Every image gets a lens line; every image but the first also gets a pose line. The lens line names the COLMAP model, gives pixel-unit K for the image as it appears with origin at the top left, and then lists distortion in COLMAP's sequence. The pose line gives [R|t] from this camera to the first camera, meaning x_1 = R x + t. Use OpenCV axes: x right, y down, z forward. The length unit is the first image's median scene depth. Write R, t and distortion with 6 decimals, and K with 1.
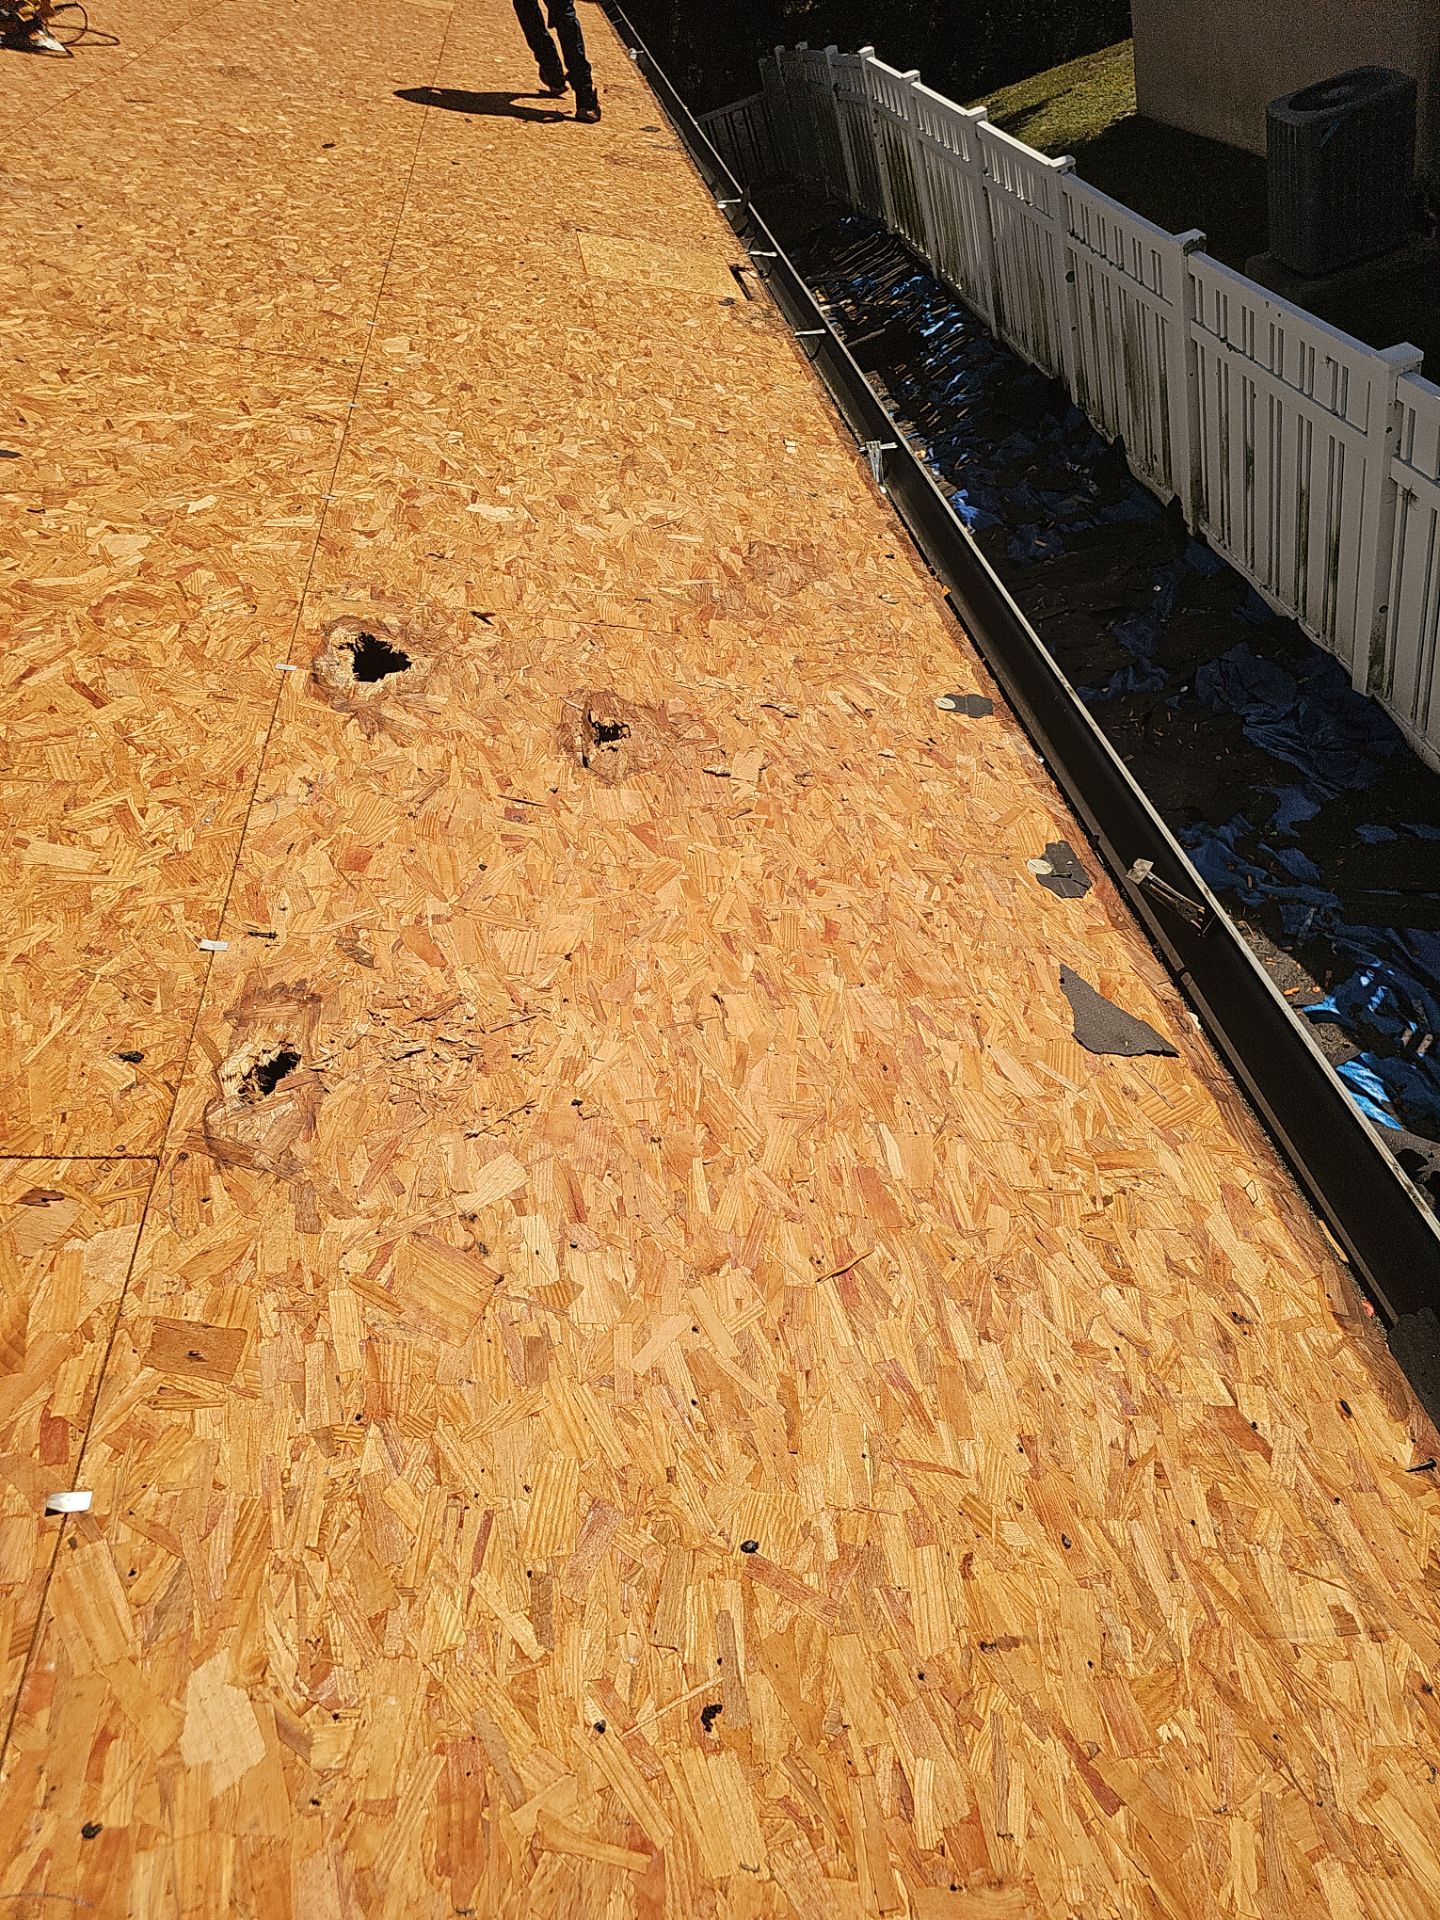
lens RADIAL K [[1306.2, 0, 720.0], [0, 1306.2, 960.0], [0, 0, 1]] dist [0.041418, -0.023100]
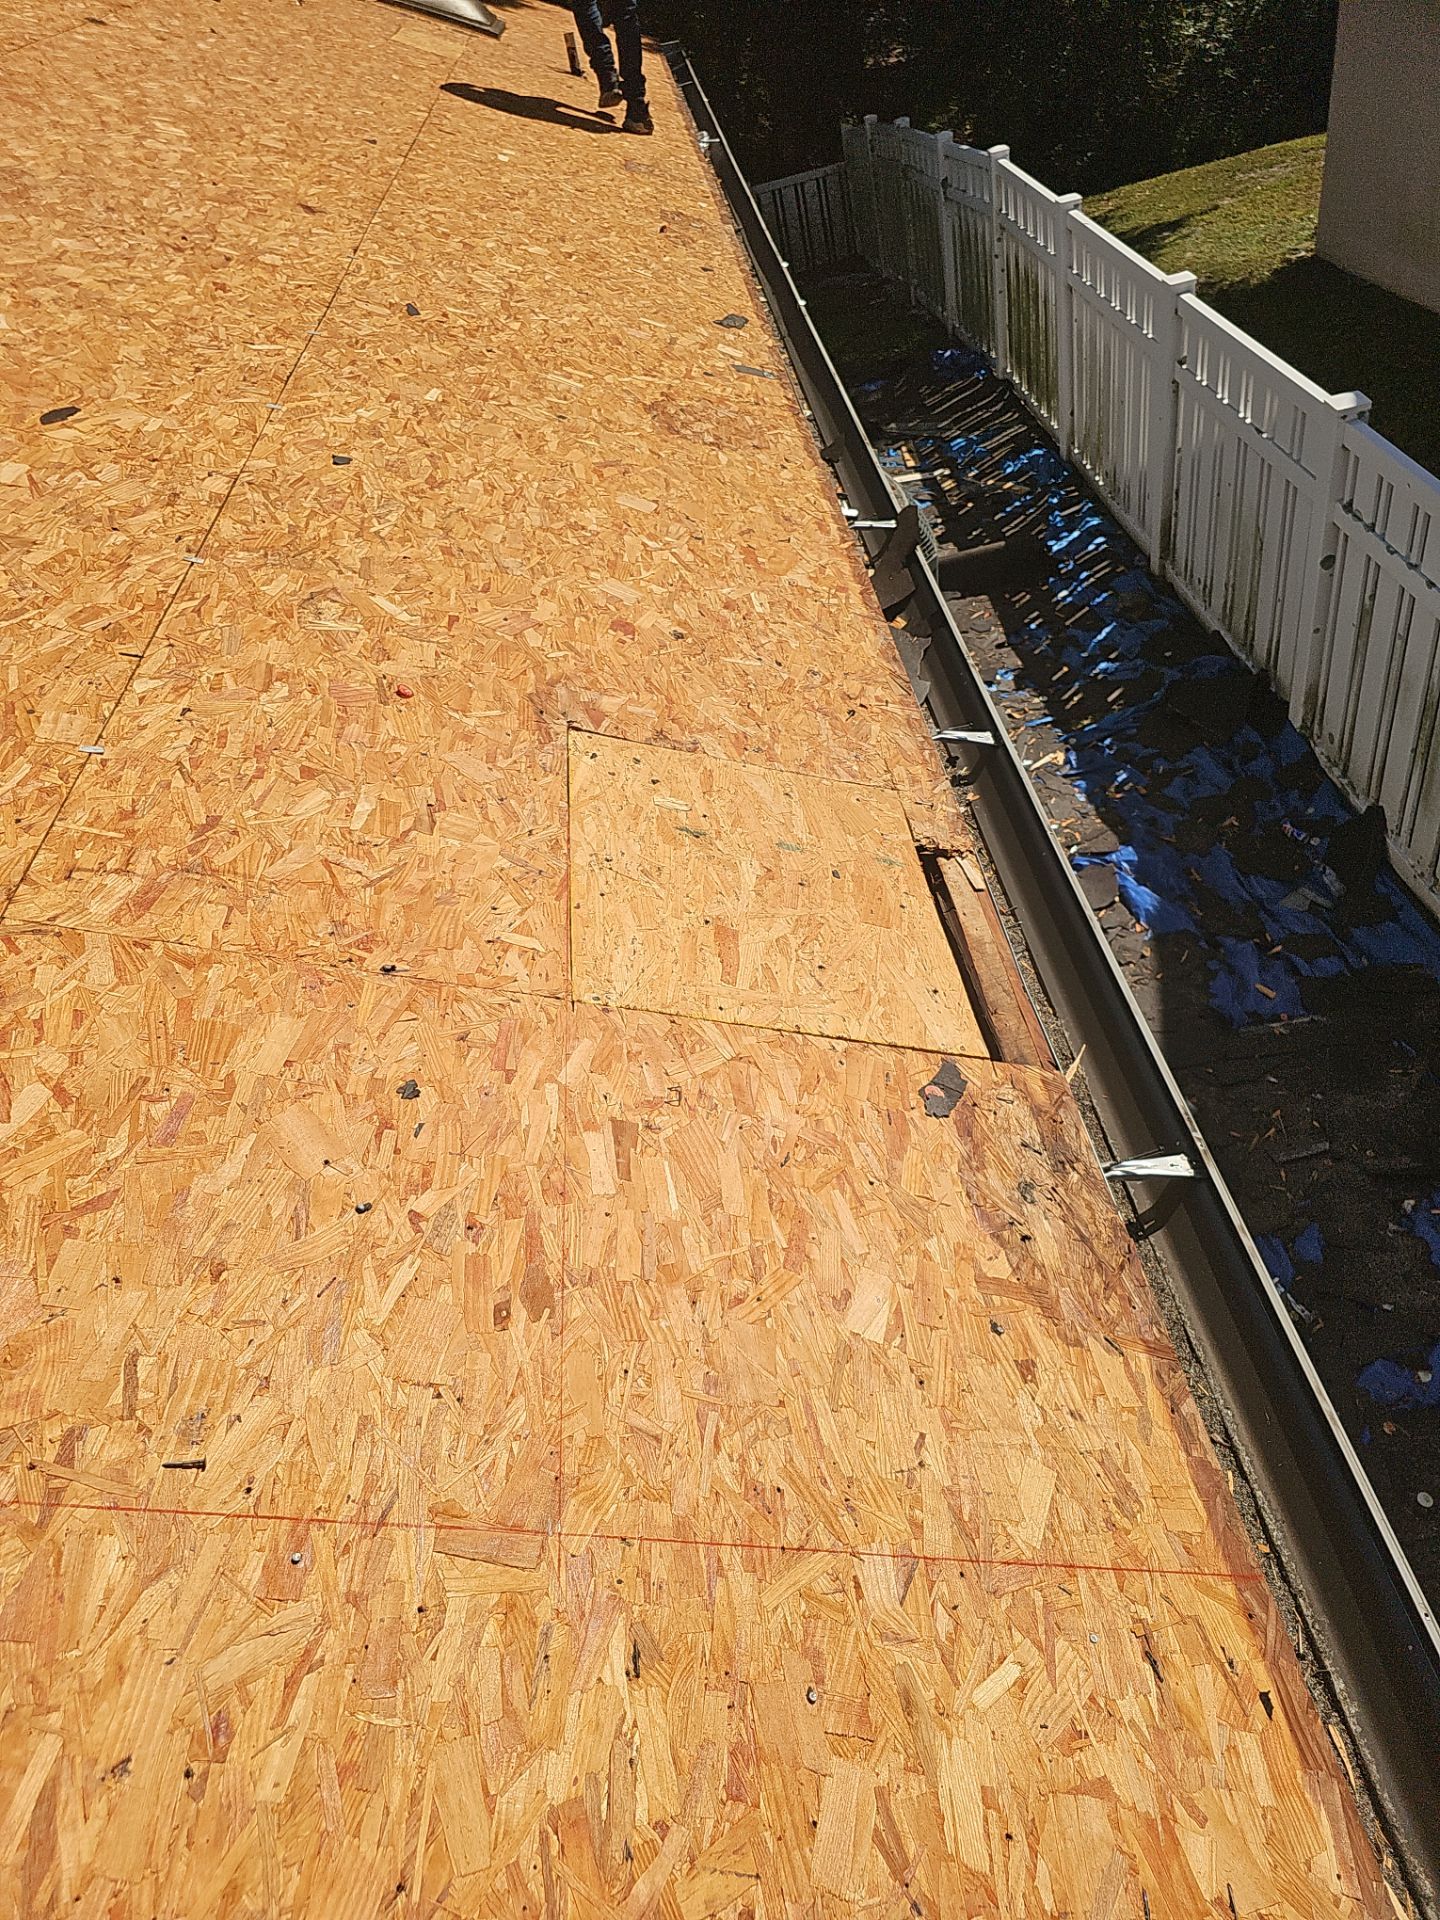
lens RADIAL K [[1307.3, 0, 685.4], [0, 1307.3, 963.3], [0, 0, 1]] dist [0.029038, -0.006484]
pose [[0.994523, 0.104462, 0.003342, -0.028719], [-0.104437, 0.994507, -0.006947, -0.211615], [-0.004049, 0.006560, 0.999970, 0.257690]]
